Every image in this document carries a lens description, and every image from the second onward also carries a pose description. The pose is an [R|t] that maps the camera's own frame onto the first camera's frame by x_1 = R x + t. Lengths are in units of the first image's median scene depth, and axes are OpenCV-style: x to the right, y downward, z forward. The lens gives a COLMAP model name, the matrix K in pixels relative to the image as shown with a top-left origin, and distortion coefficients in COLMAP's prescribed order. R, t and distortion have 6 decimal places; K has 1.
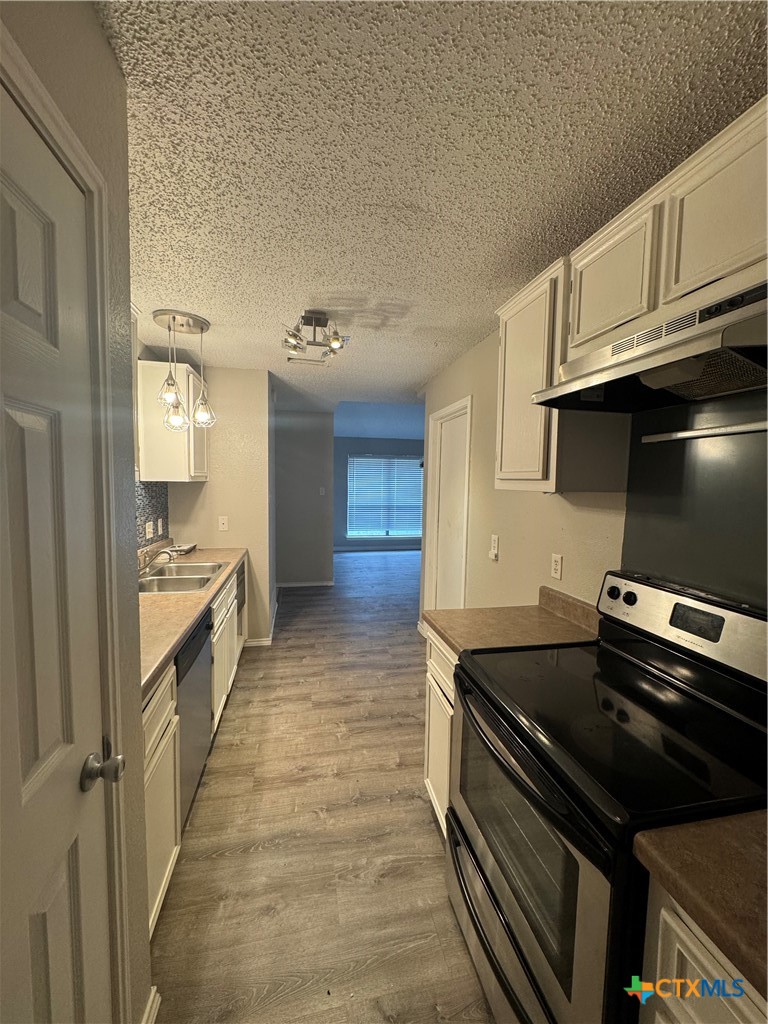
lens RADIAL K [[410.4, 0, 383.2], [0, 410.4, 514.7], [0, 0, 1]] dist [-0.003646, 0.001194]
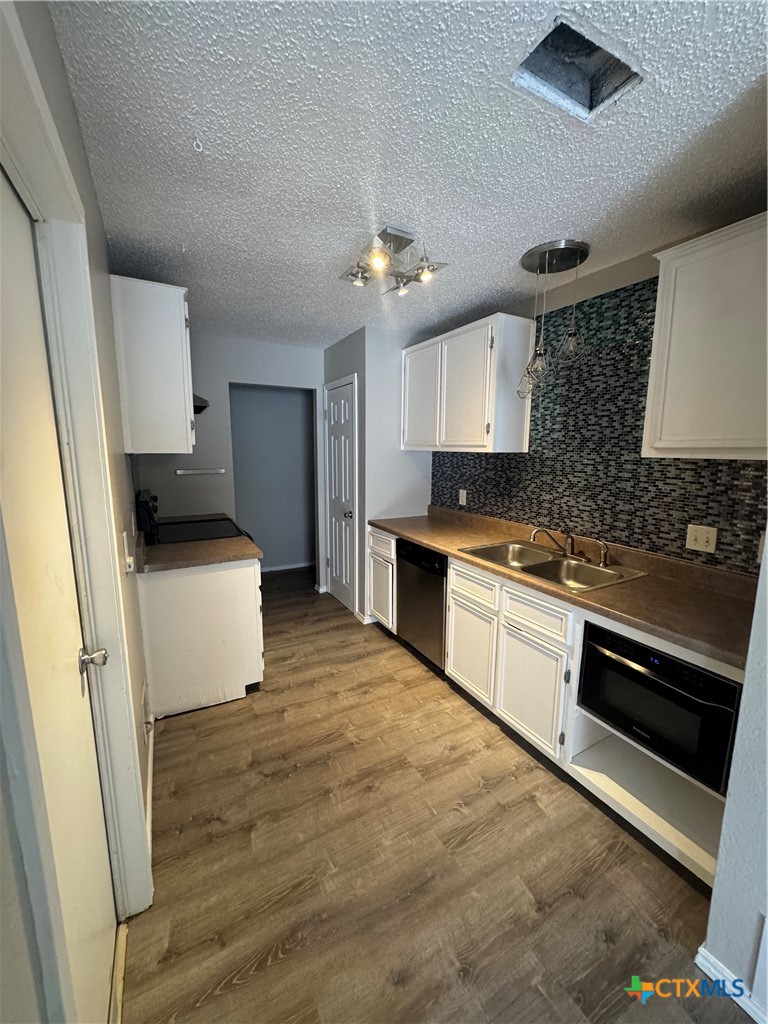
lens RADIAL K [[410.4, 0, 385.6], [0, 410.4, 510.4], [0, 0, 1]] dist [-0.003646, 0.001194]
pose [[-0.956350, 0.026491, -0.291020, 0.070081], [-0.041942, 0.973128, 0.226411, -0.141043], [0.289197, 0.228734, -0.929540, 1.647442]]
